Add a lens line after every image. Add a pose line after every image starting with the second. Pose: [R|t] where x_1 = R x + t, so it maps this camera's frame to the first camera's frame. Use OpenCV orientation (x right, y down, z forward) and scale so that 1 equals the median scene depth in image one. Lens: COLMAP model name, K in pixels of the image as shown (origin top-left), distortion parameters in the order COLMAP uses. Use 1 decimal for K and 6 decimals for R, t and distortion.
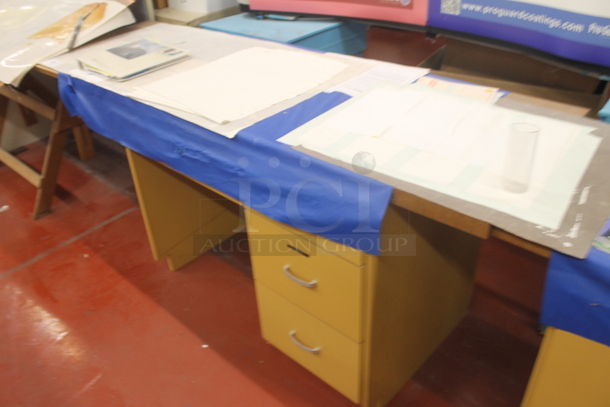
lens RADIAL K [[514.2, 0, 305.0], [0, 514.2, 203.5], [0, 0, 1]] dist [-0.171270, 0.142973]
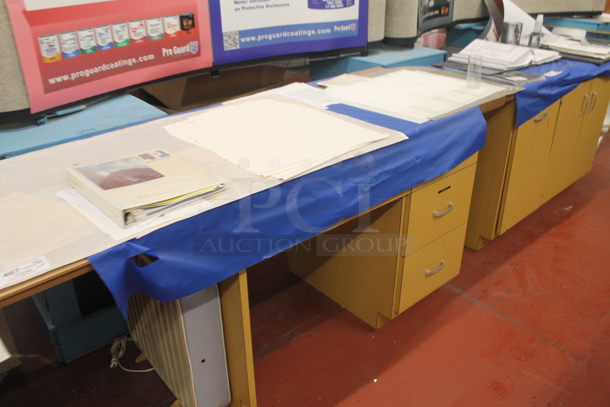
lens RADIAL K [[514.2, 0, 305.0], [0, 514.2, 203.5], [0, 0, 1]] dist [-0.171270, 0.142973]
pose [[0.119192, -0.417252, 0.900941, -0.858097], [0.540828, 0.788260, 0.293516, -0.318725], [-0.832645, 0.452269, 0.319616, 0.573285]]
